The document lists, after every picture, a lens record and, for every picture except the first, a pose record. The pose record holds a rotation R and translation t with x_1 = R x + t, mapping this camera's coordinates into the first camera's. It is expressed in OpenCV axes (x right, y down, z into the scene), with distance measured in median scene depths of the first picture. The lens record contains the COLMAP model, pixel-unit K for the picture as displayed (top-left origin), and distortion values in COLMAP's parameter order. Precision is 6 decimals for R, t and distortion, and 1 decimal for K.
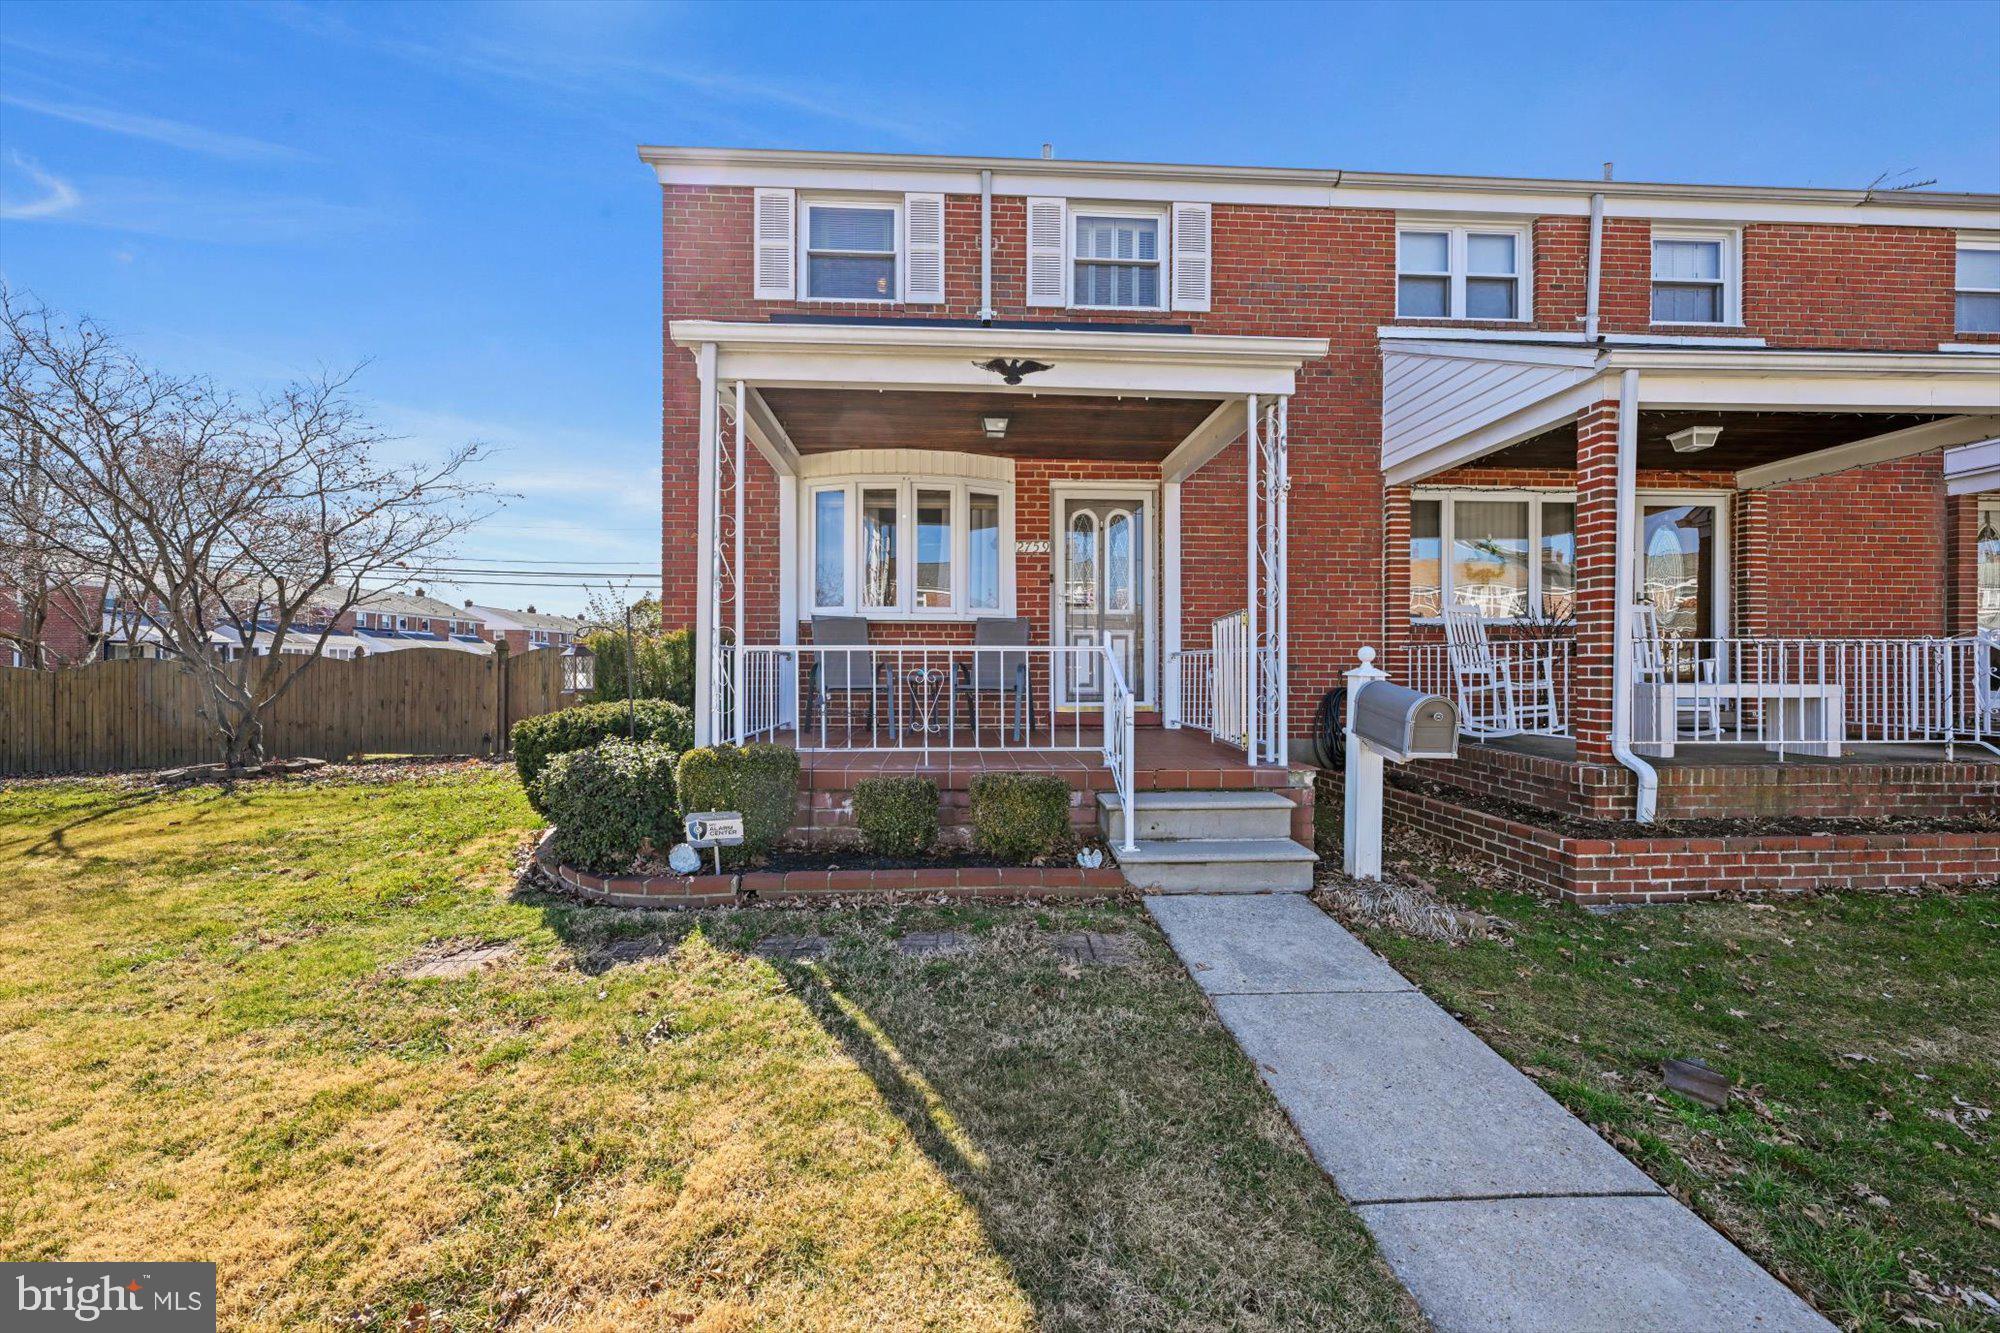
lens RADIAL K [[791.9, 0, 994.5], [0, 791.9, 669.1], [0, 0, 1]] dist [-0.001636, -0.000036]
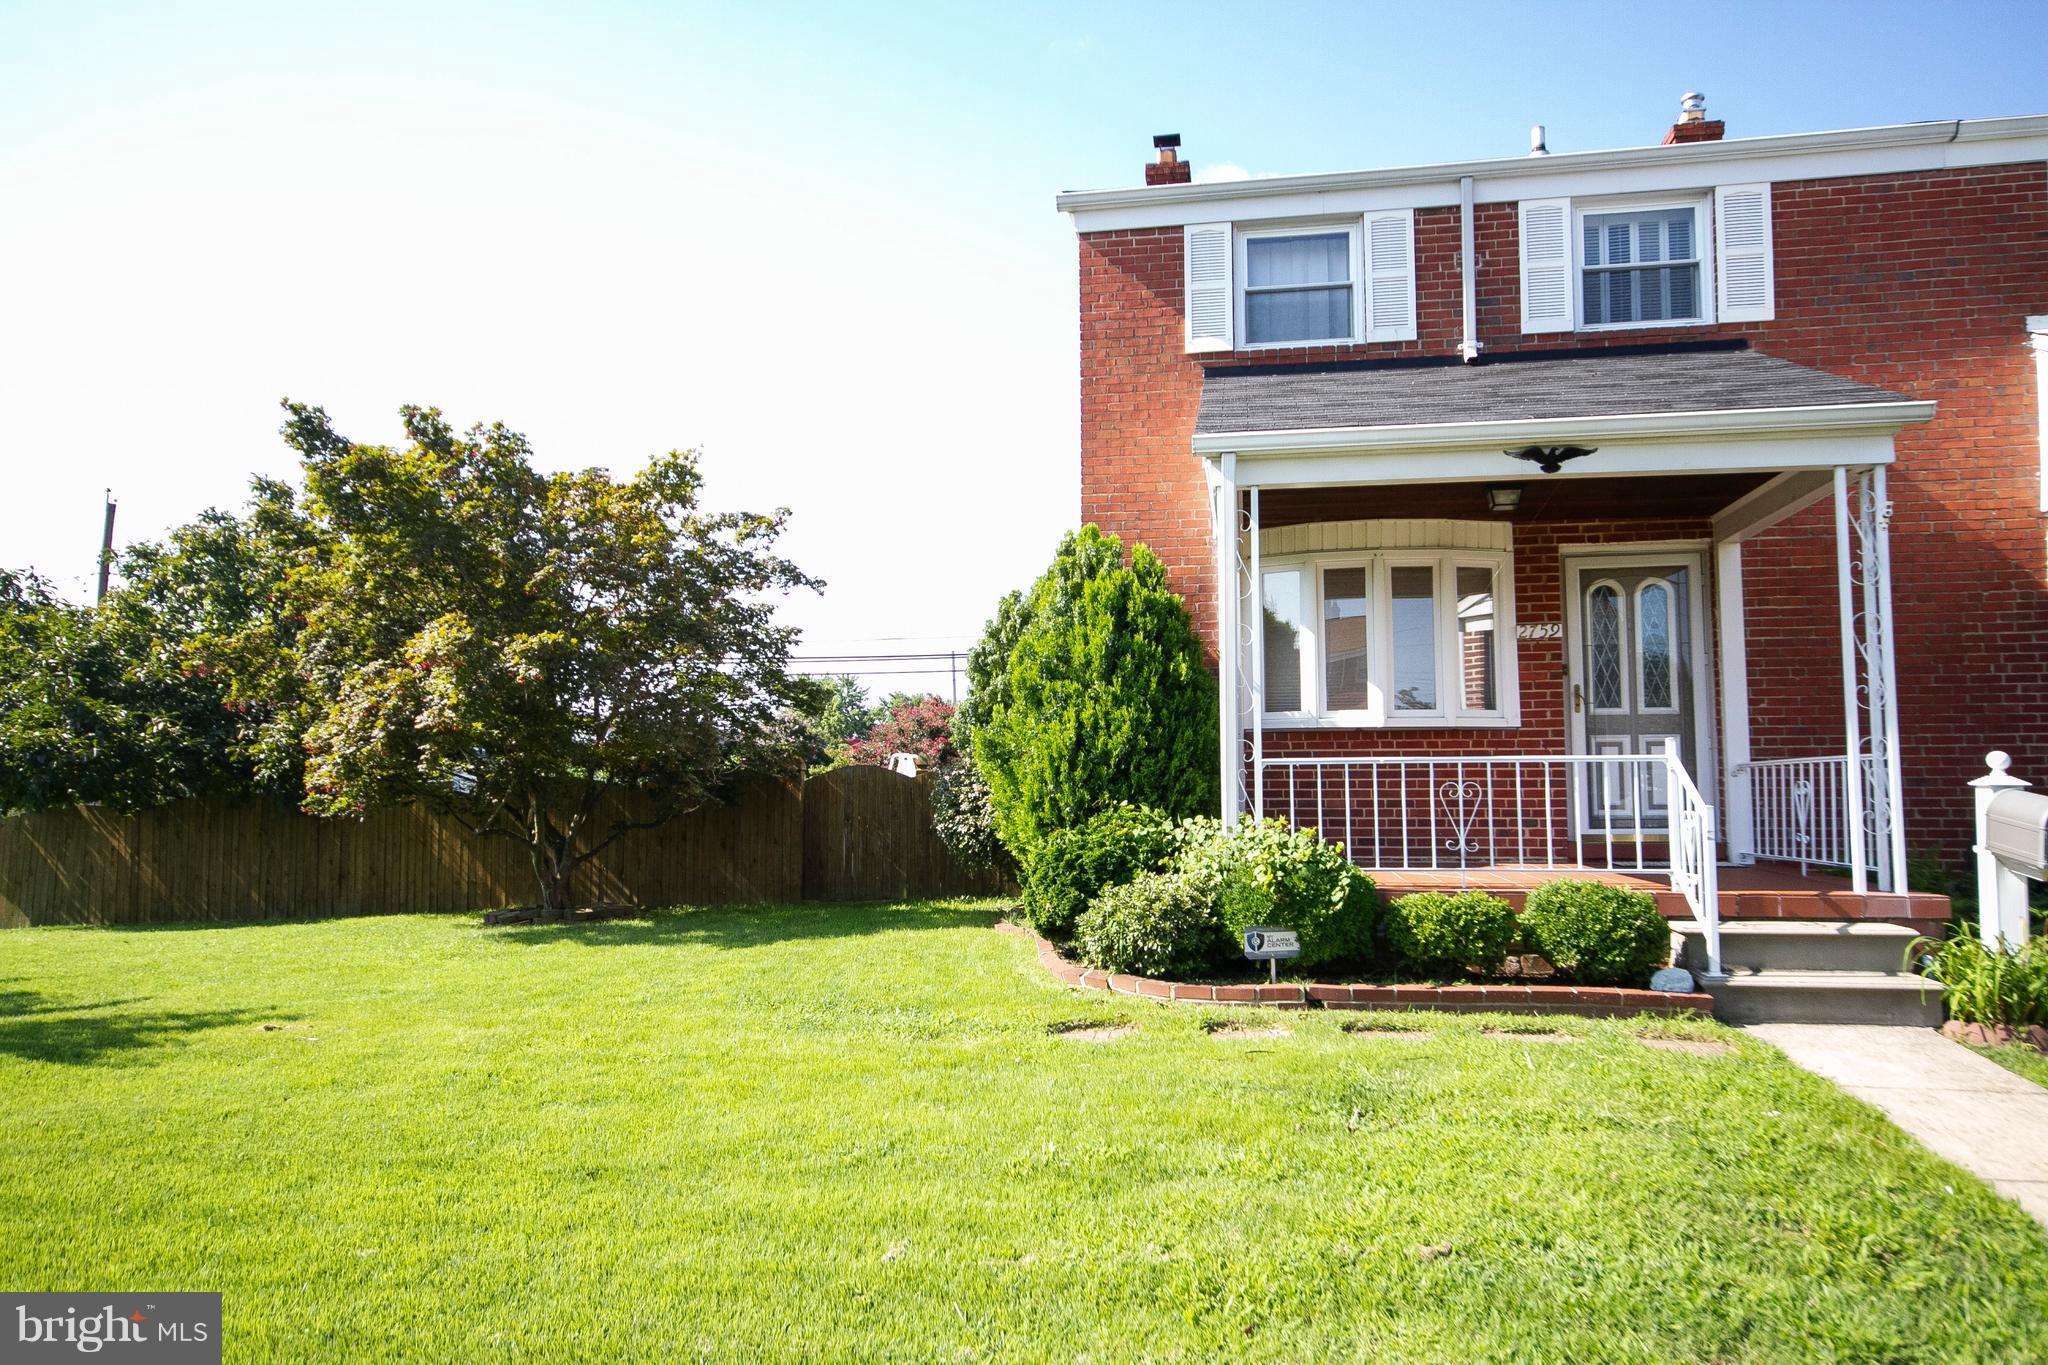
lens RADIAL K [[1398.4, 0, 1021.8], [0, 1398.4, 700.5], [0, 0, 1]] dist [-0.006930, 0.028871]
pose [[0.974593, -0.021206, -0.222978, -0.145220], [0.004769, 0.997247, -0.073997, 0.014929], [0.223933, 0.071054, 0.972011, -0.463244]]
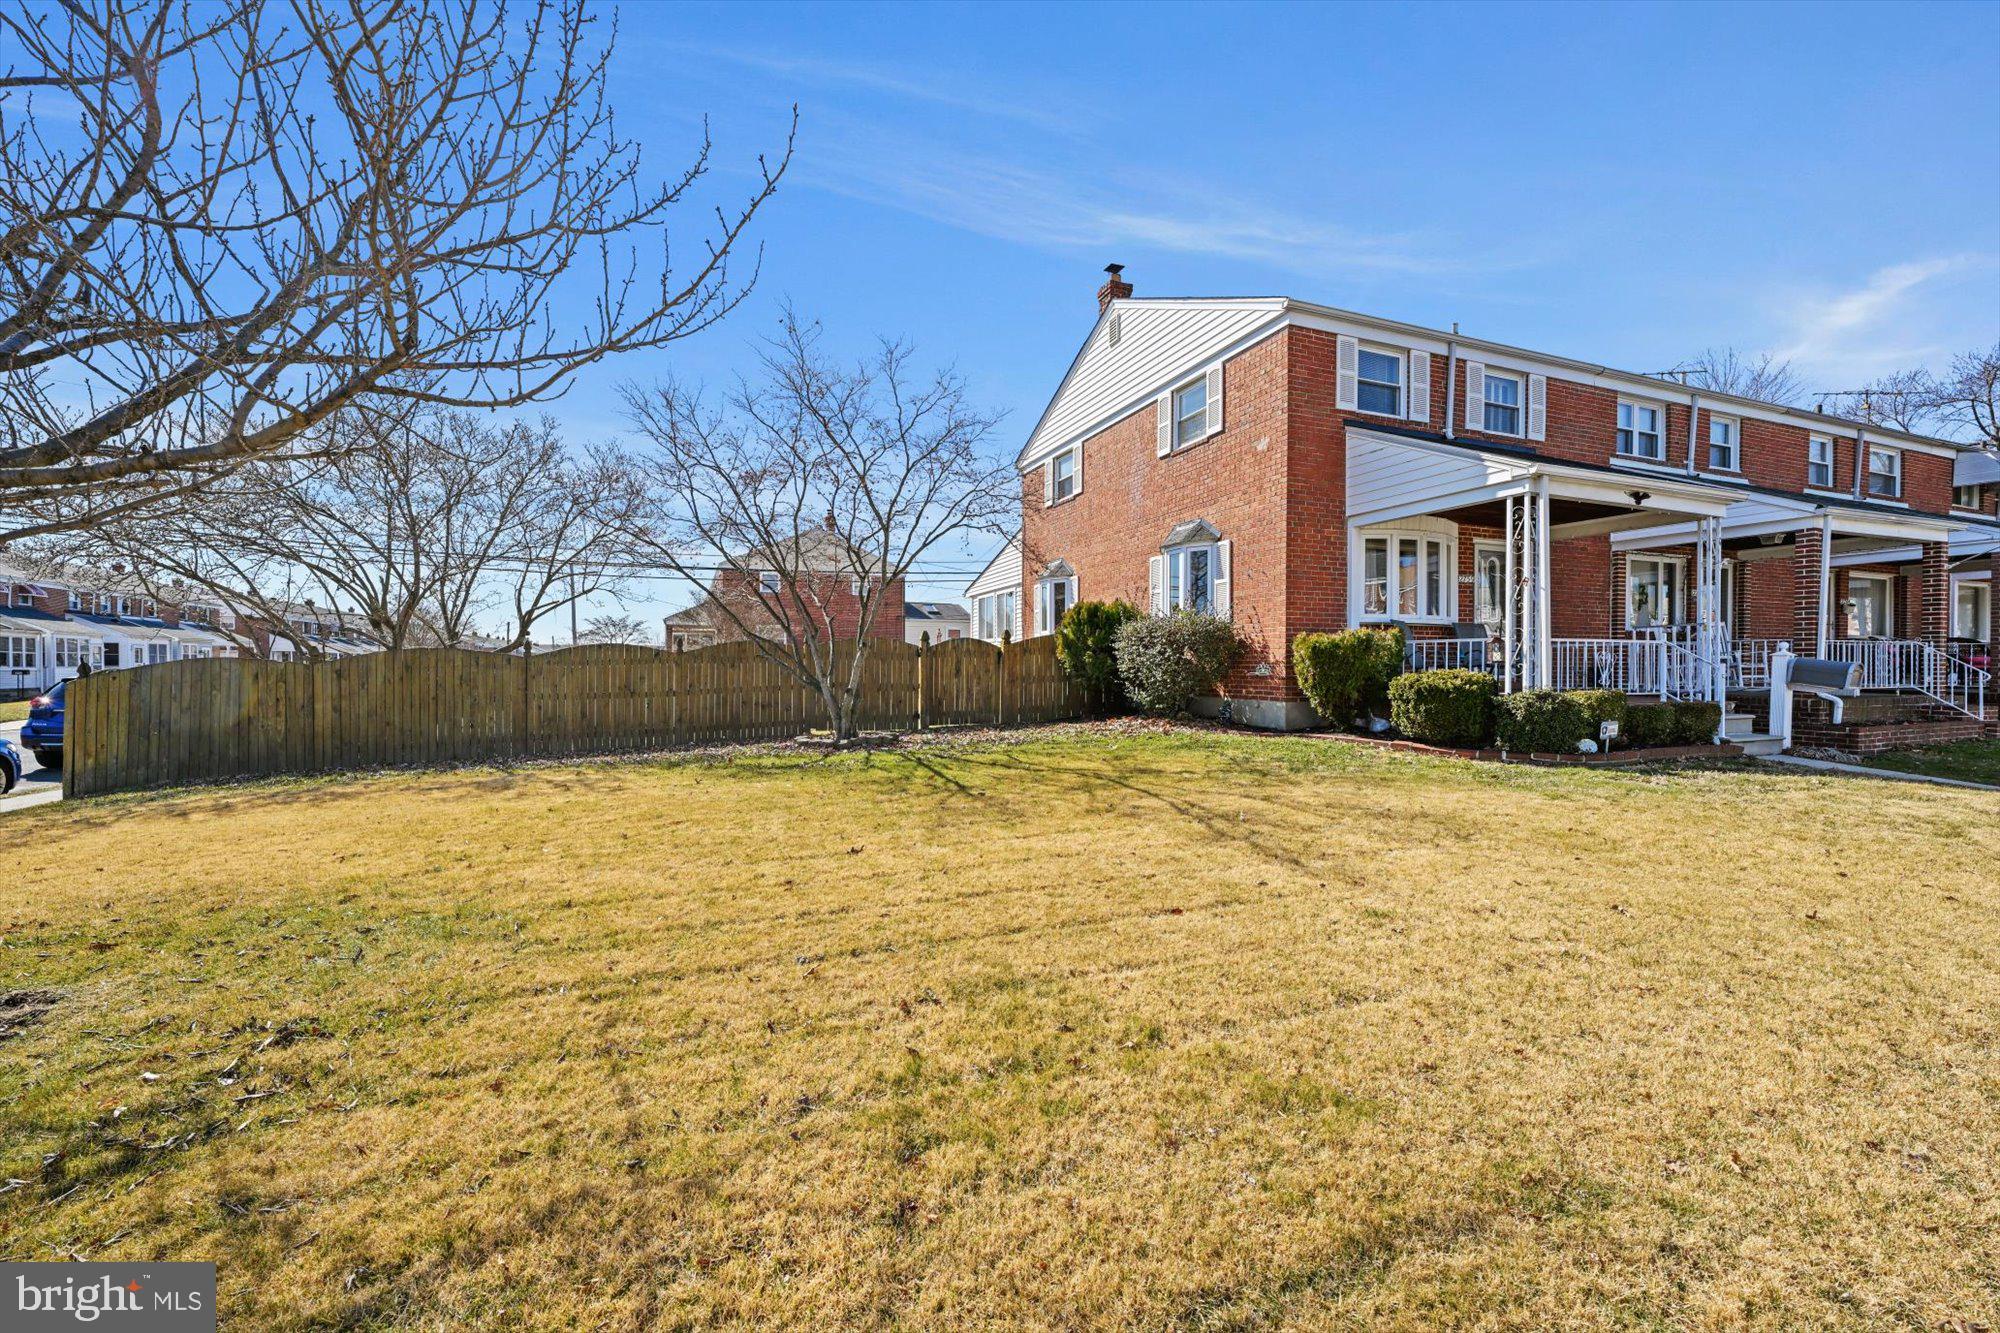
lens RADIAL K [[791.9, 0, 994.5], [0, 791.9, 669.1], [0, 0, 1]] dist [-0.001636, -0.000036]
pose [[0.947947, -0.002269, 0.318419, -1.371018], [0.001069, 0.999992, 0.003941, 0.020454], [-0.318425, -0.003396, 0.947942, -0.214862]]
